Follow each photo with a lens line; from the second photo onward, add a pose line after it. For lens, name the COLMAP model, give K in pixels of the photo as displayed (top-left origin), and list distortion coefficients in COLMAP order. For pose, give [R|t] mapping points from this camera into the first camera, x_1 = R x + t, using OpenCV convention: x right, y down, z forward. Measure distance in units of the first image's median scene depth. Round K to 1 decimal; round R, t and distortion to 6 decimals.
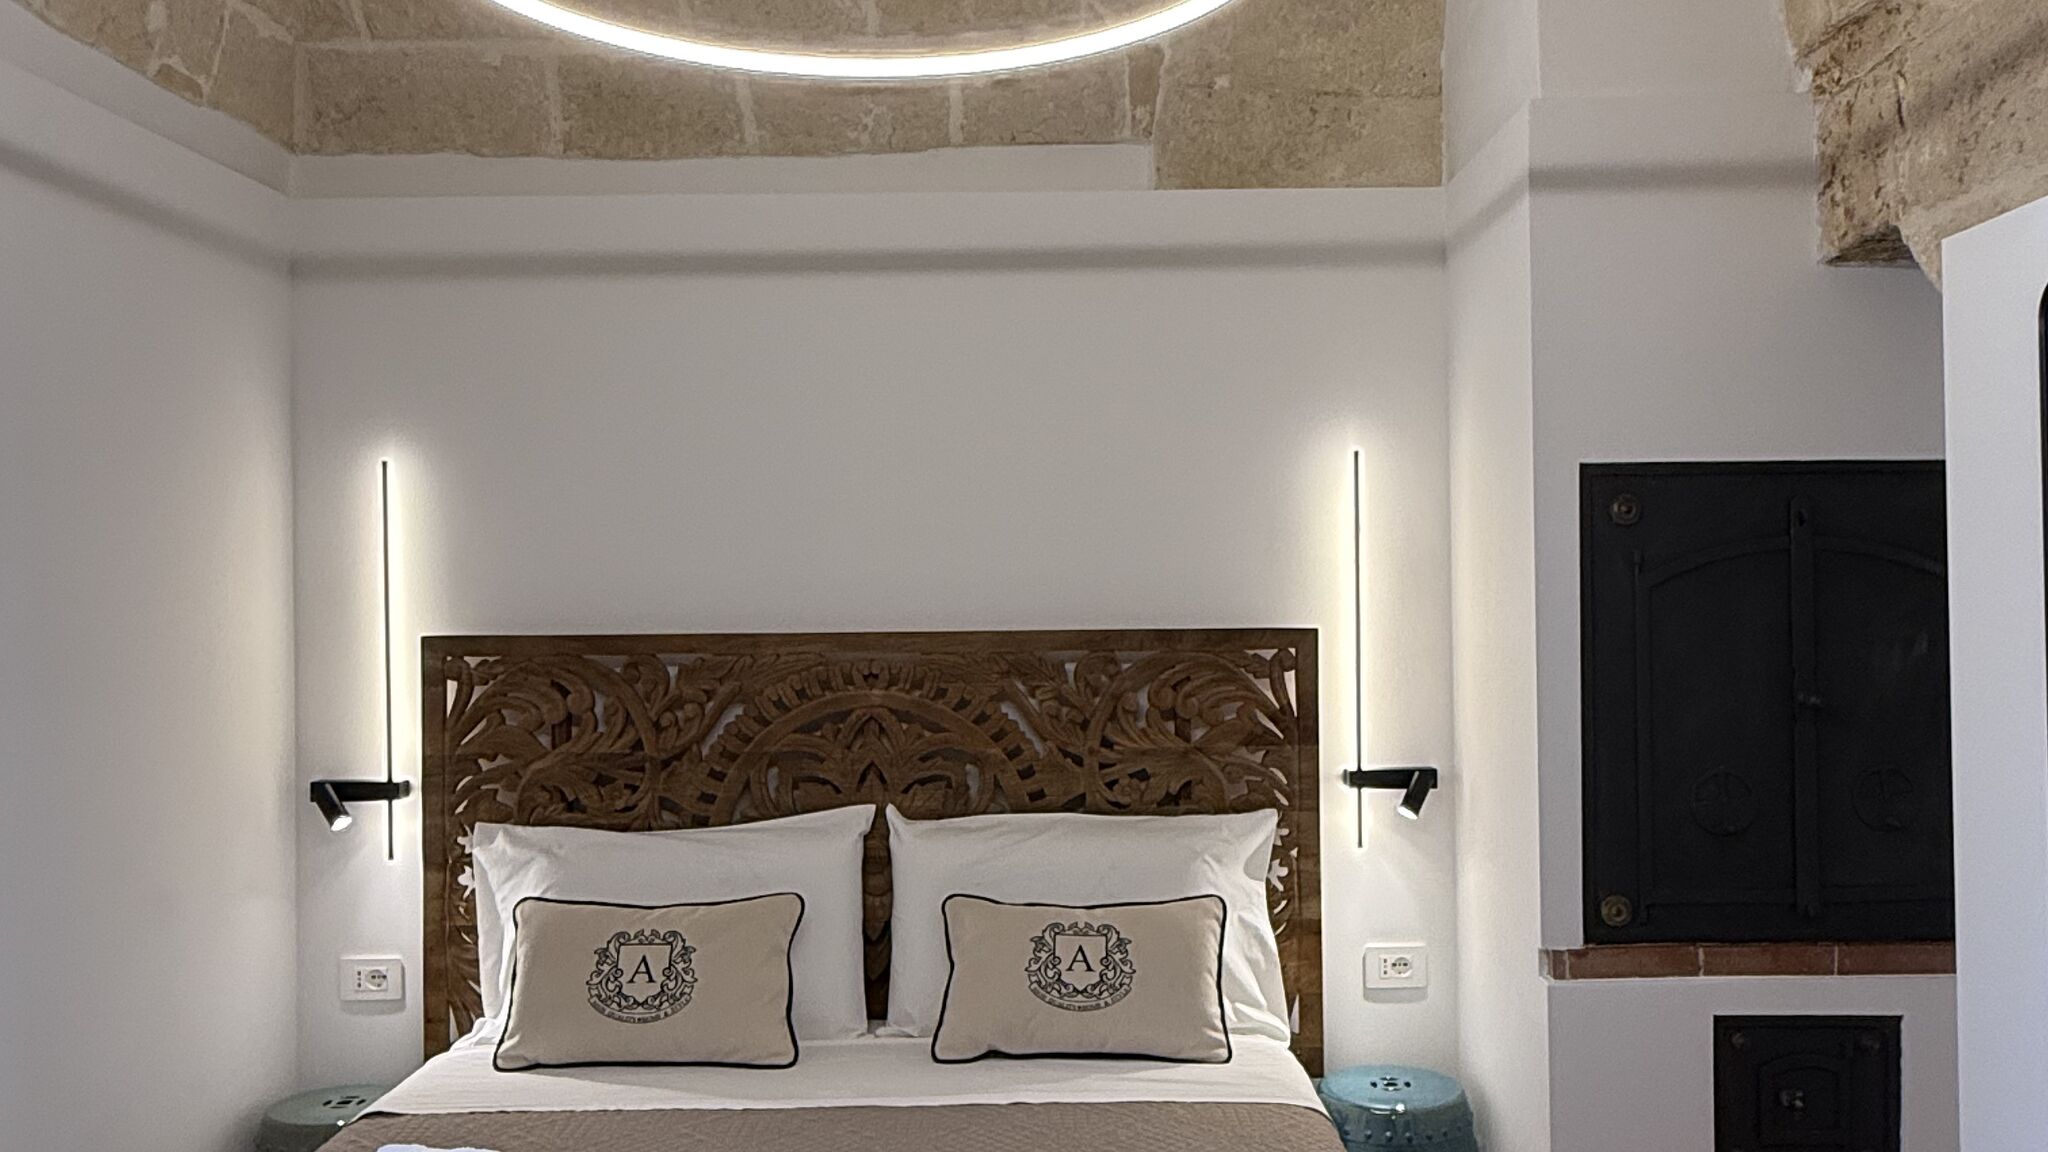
lens RADIAL K [[1582.1, 0, 1022.2], [0, 1582.1, 581.0], [0, 0, 1]] dist [0.001198, -0.000386]
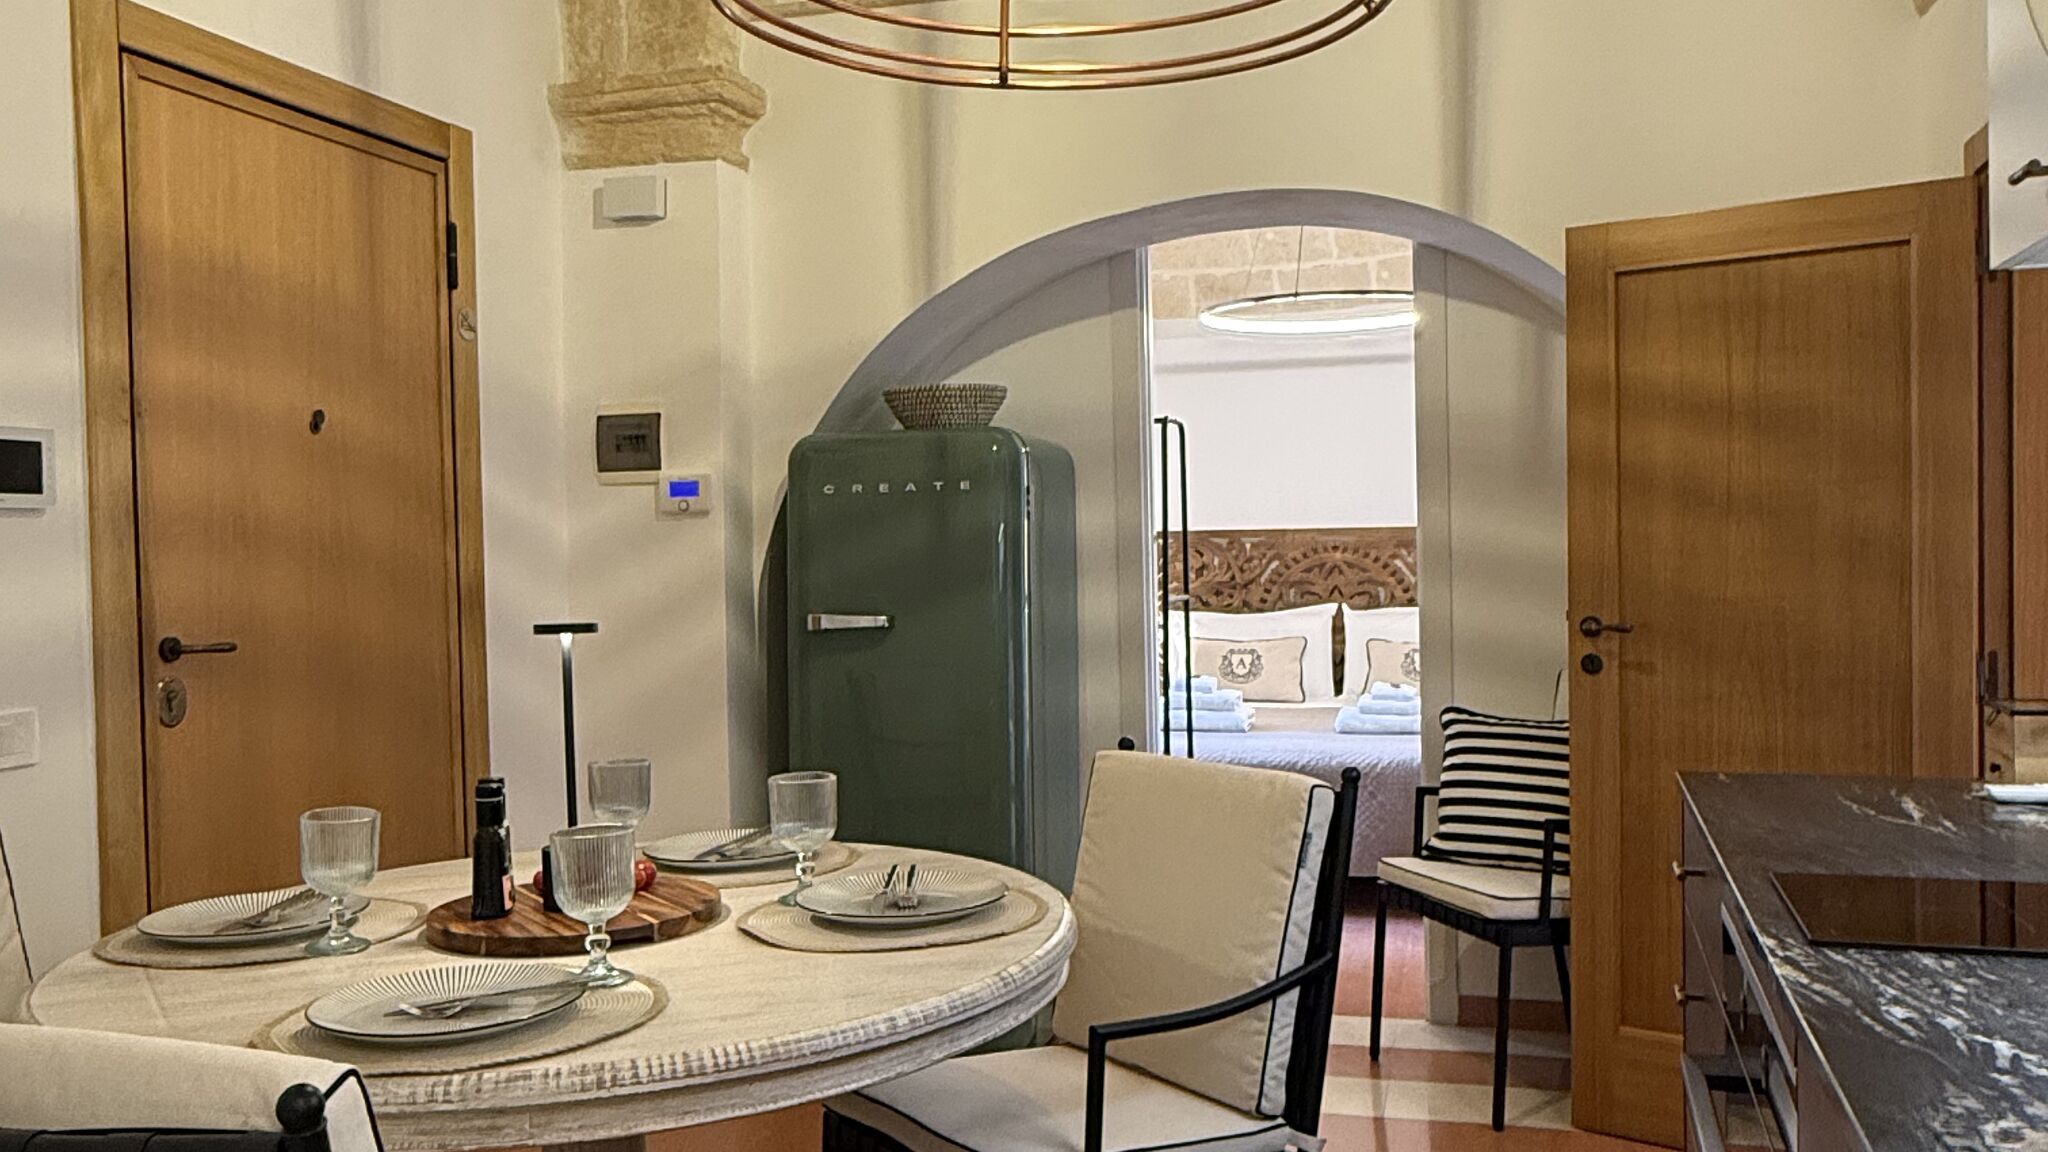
lens RADIAL K [[1582.1, 0, 1027.6], [0, 1582.1, 572.8], [0, 0, 1]] dist [0.001198, -0.000386]
pose [[0.954935, 0.000332, -0.296816, 0.155902], [0.011400, 0.999221, 0.037793, 0.006287], [0.296597, -0.039474, 0.954187, -1.293085]]
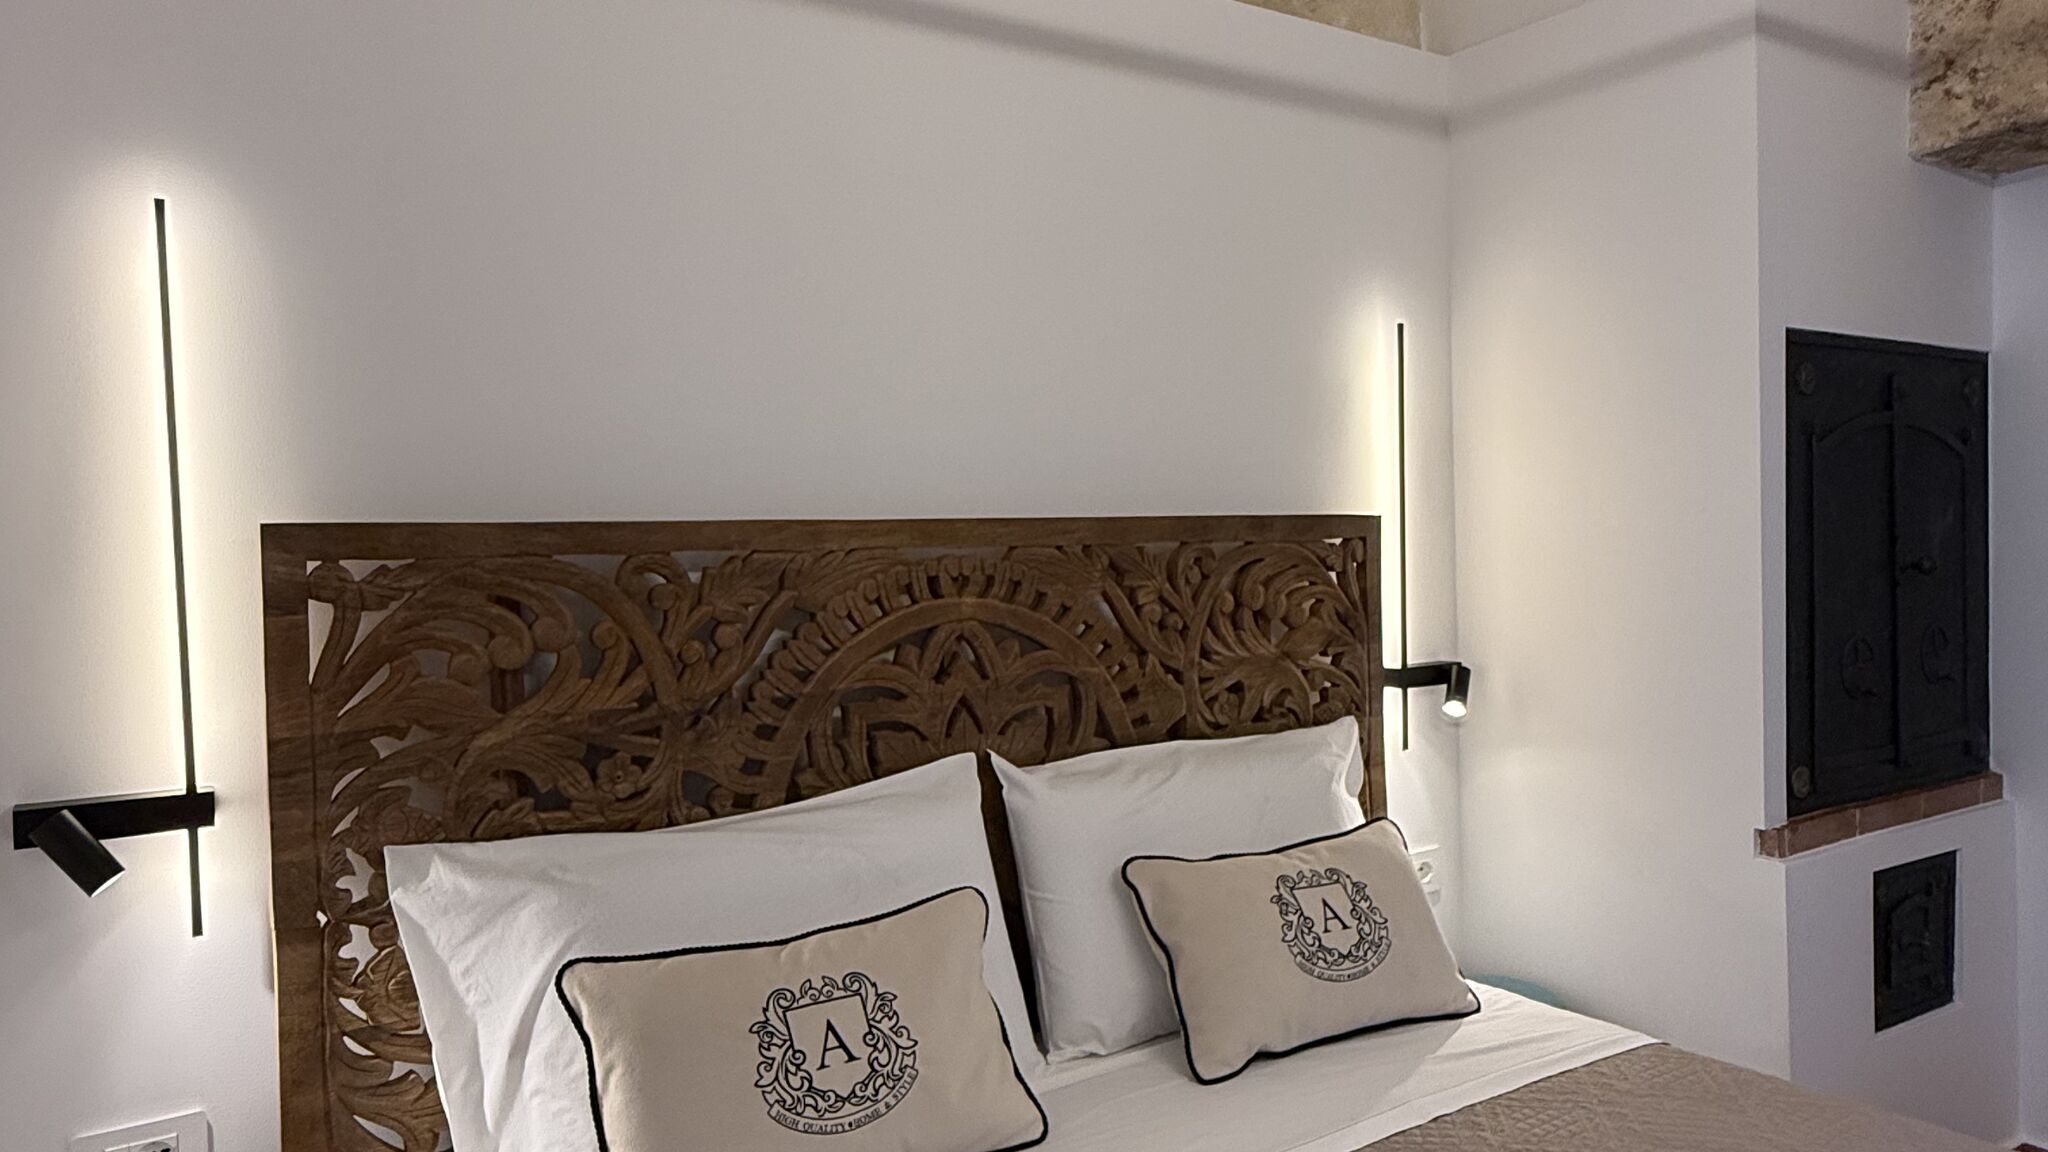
lens RADIAL K [[1350.5, 0, 1022.8], [0, 1350.5, 576.0], [0, 0, 1]] dist [0.005756, -0.005007]
pose [[0.841018, -0.021785, 0.540568, -0.410412], [0.010994, 0.999671, 0.023181, 0.044812], [-0.540895, -0.013553, 0.840981, 0.458684]]
